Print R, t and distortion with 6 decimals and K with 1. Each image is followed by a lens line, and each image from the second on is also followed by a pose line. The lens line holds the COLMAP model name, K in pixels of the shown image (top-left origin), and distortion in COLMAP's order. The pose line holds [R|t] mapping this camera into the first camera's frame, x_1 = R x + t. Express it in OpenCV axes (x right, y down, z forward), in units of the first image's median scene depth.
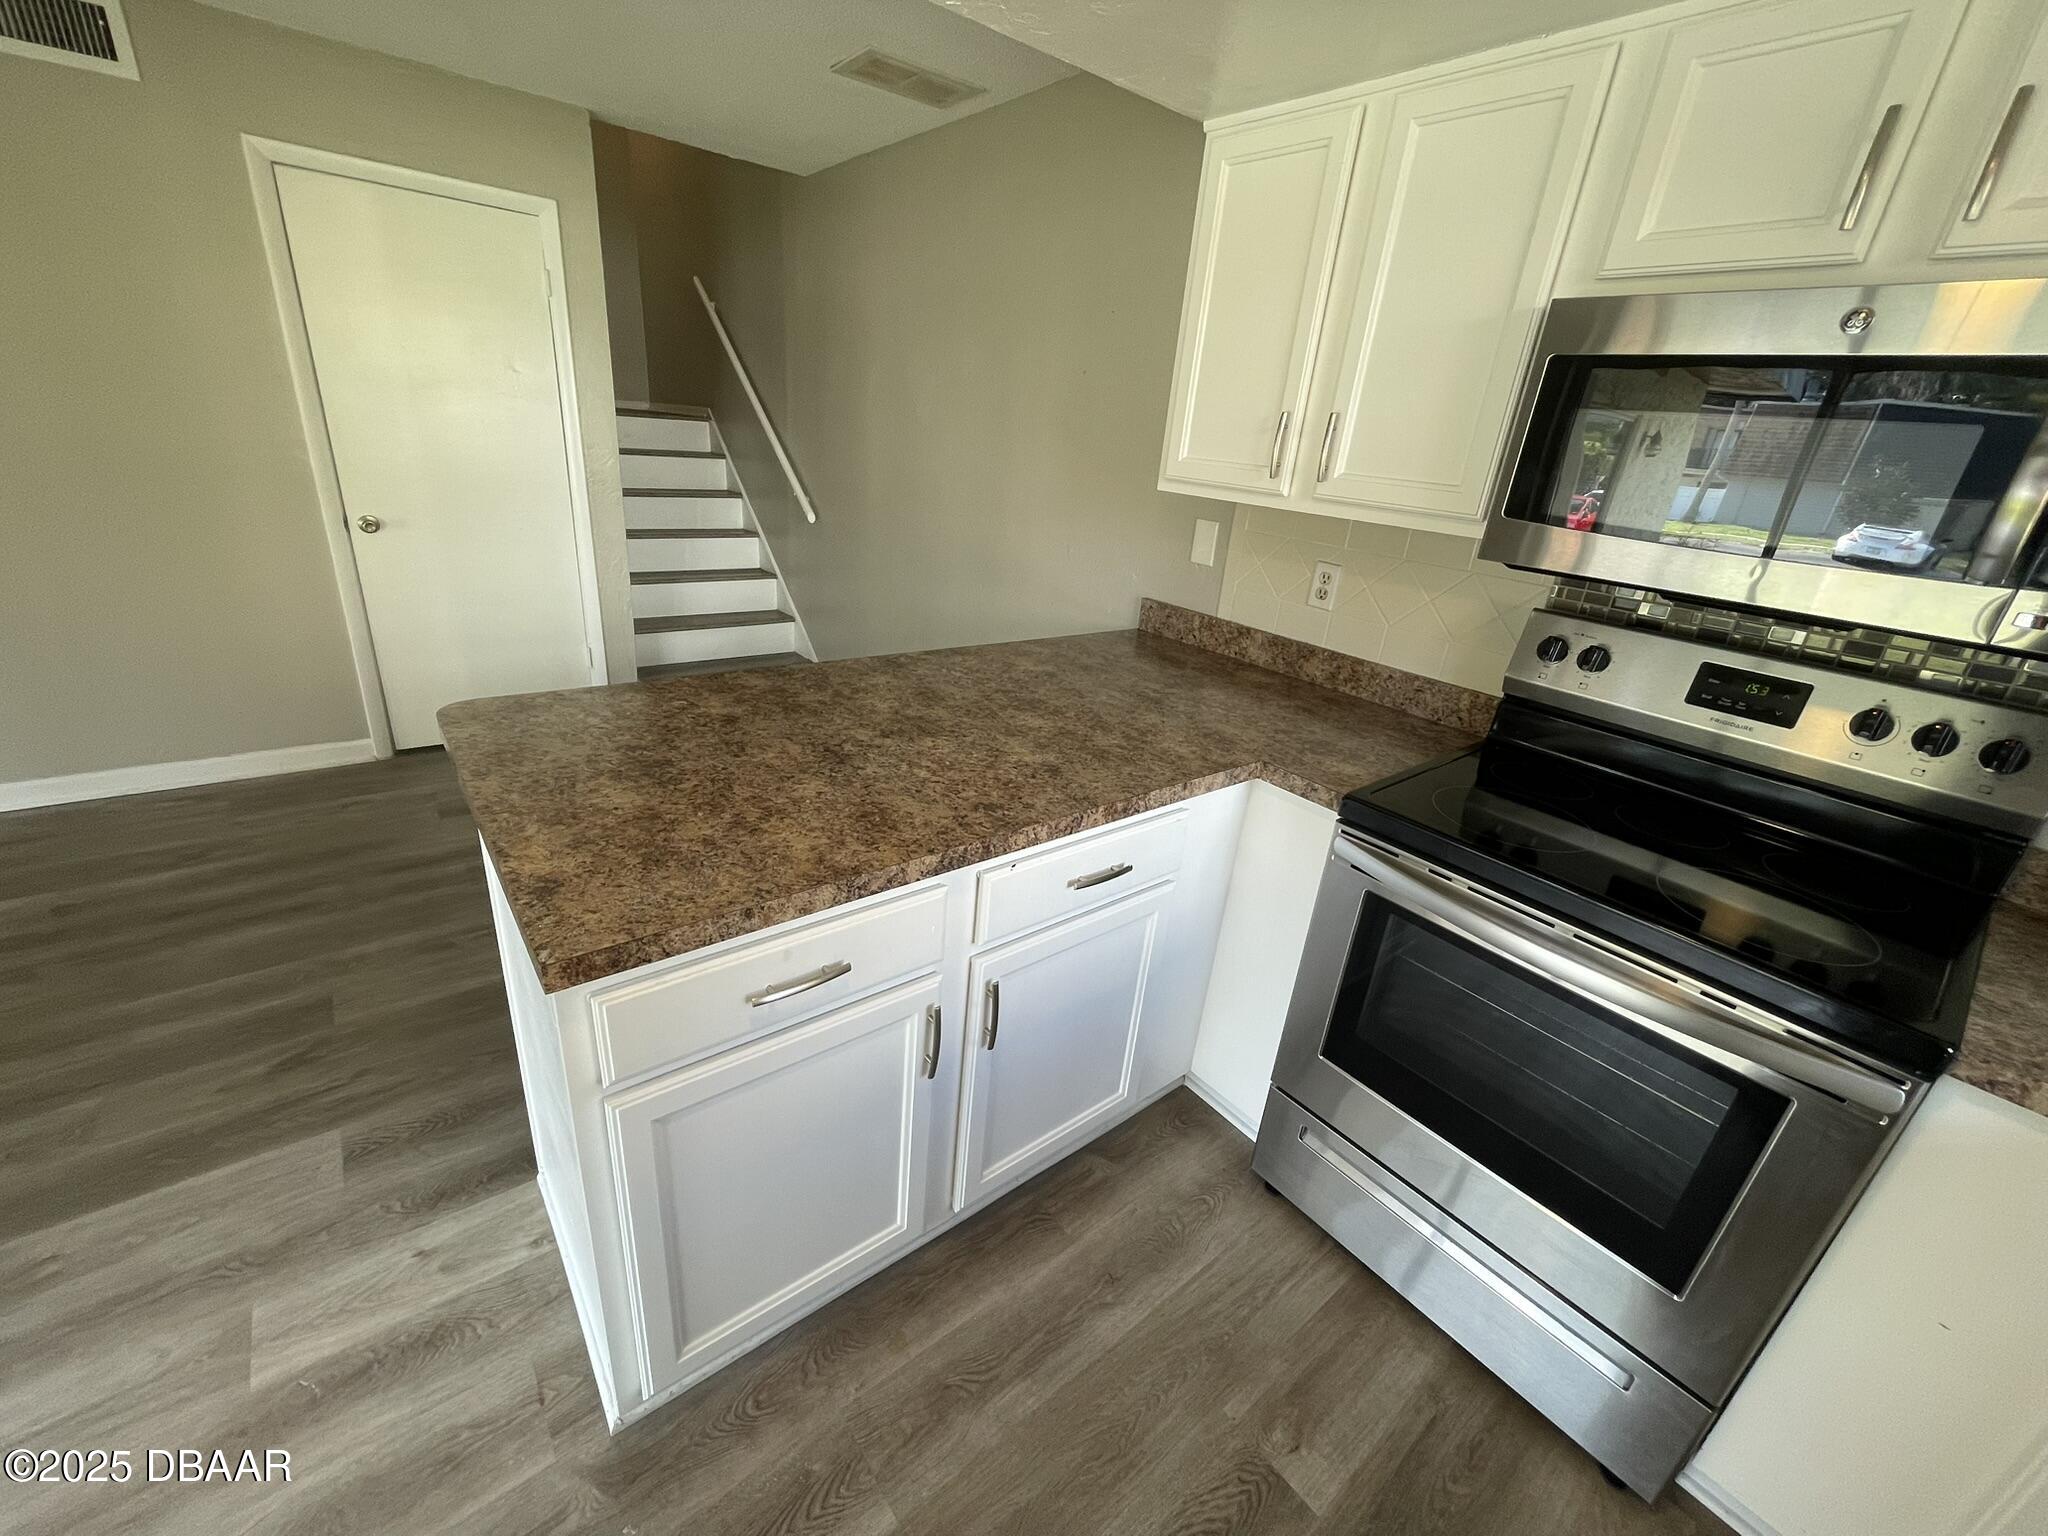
lens RADIAL K [[823.9, 0, 1019.8], [0, 823.9, 758.4], [0, 0, 1]] dist [-0.005824, 0.000338]
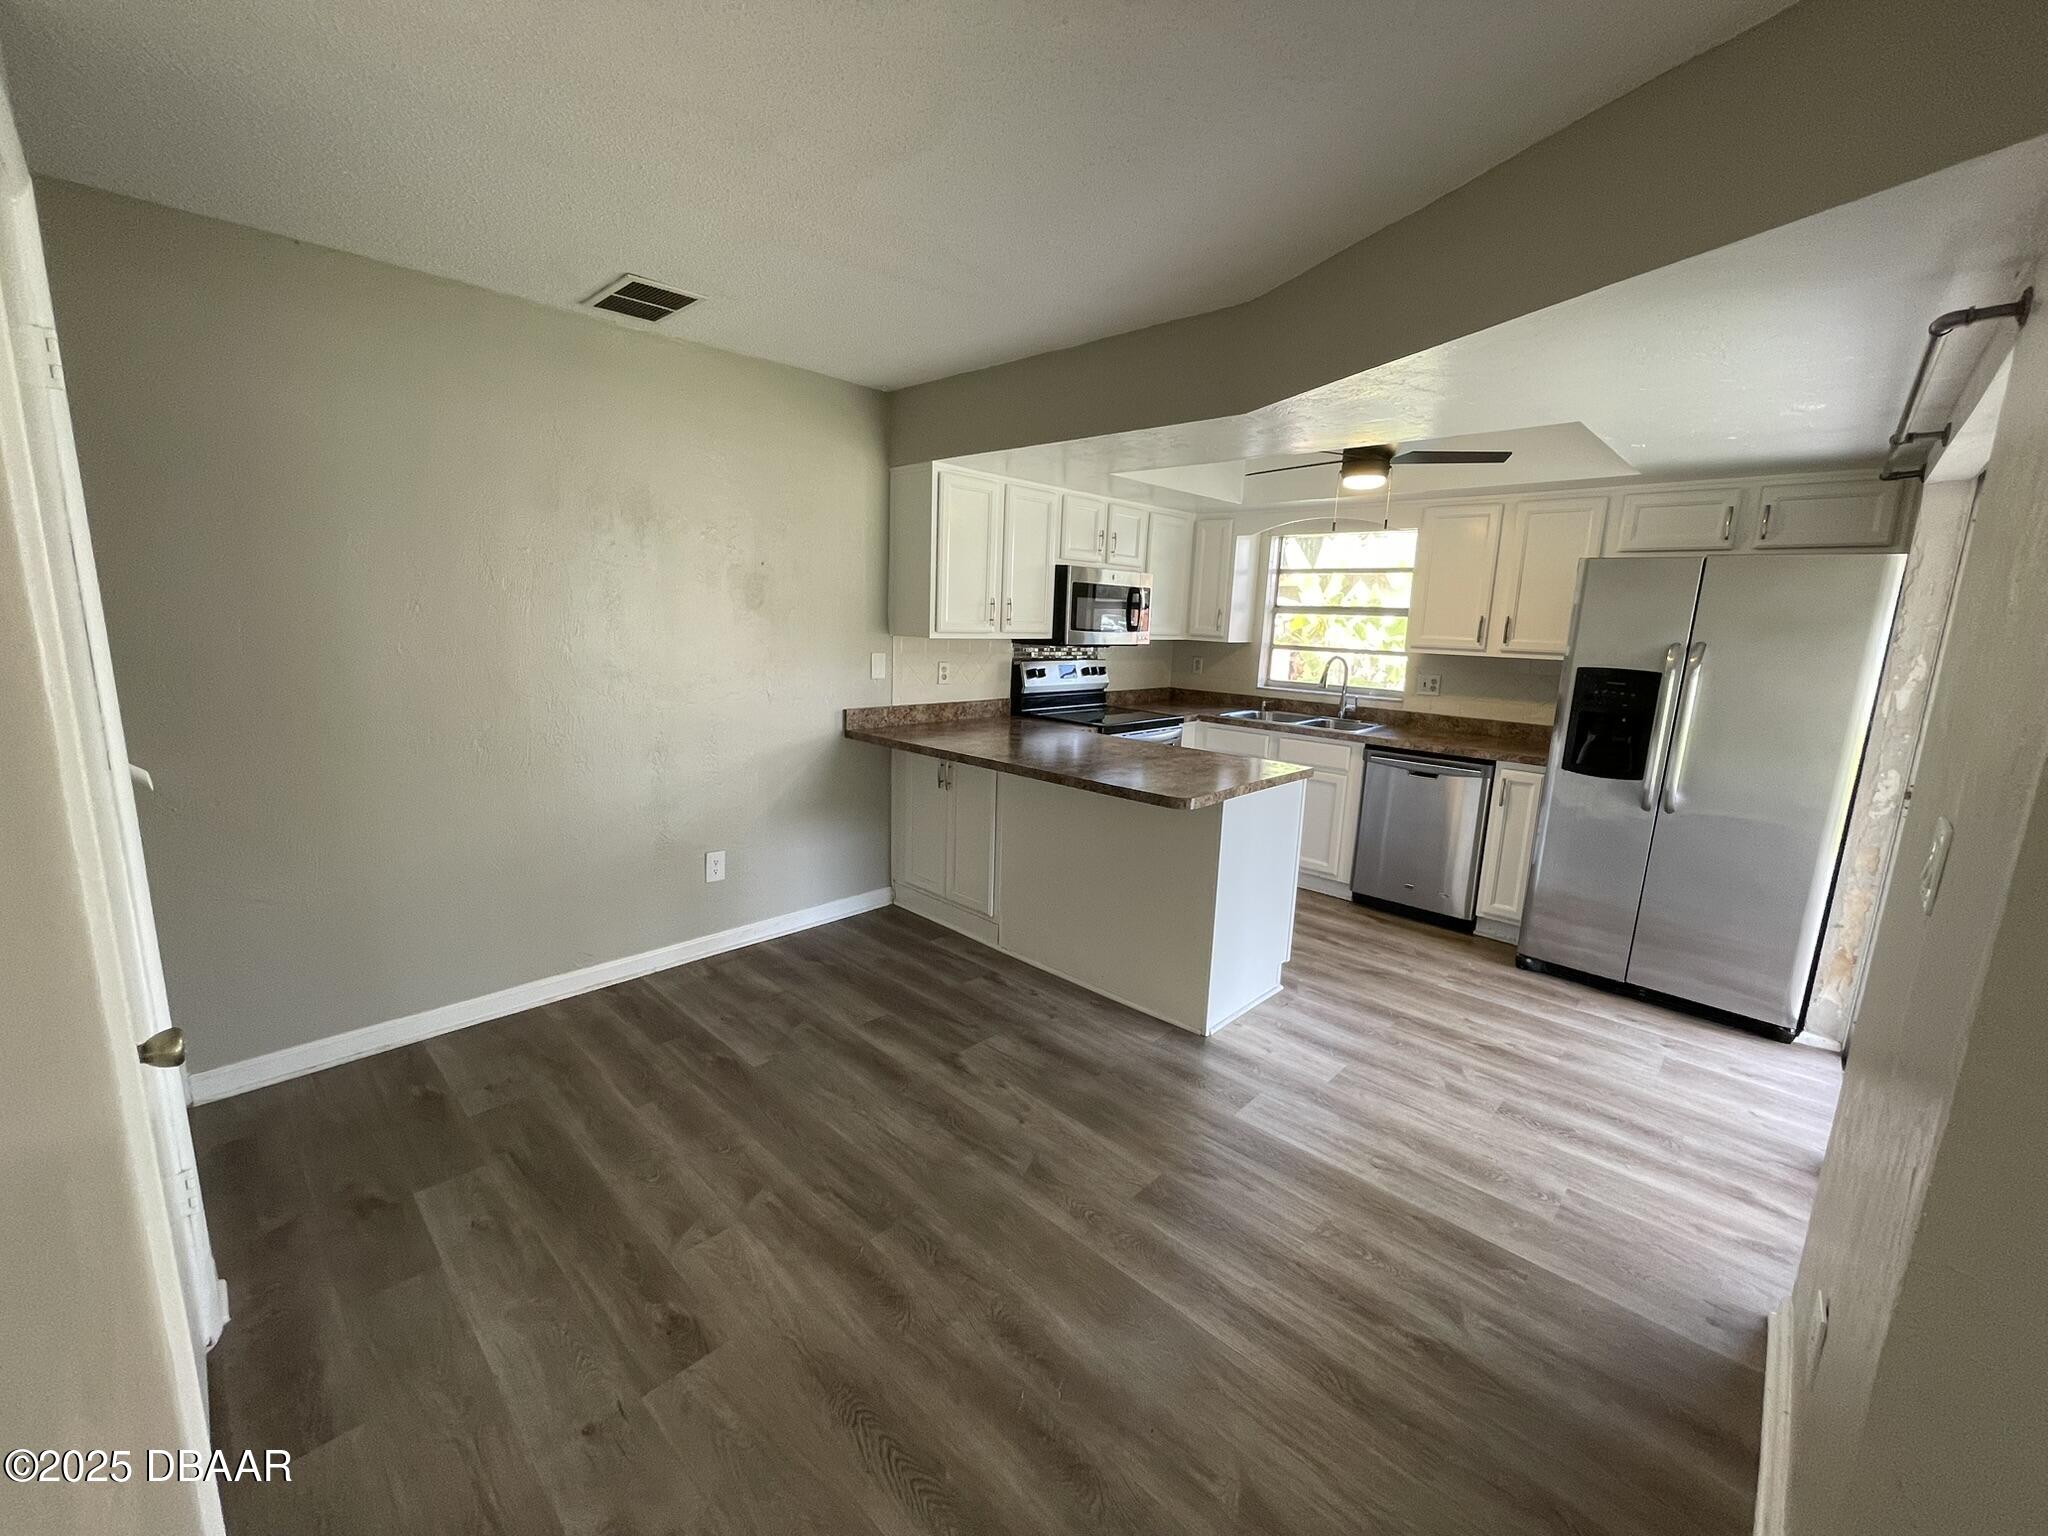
lens RADIAL K [[823.9, 0, 1015.0], [0, 823.9, 750.5], [0, 0, 1]] dist [-0.005824, 0.000338]
pose [[-0.117953, -0.253693, 0.960066, -1.956355], [0.329013, 0.902222, 0.278830, -0.648984], [-0.936930, 0.348763, -0.022951, 1.131930]]
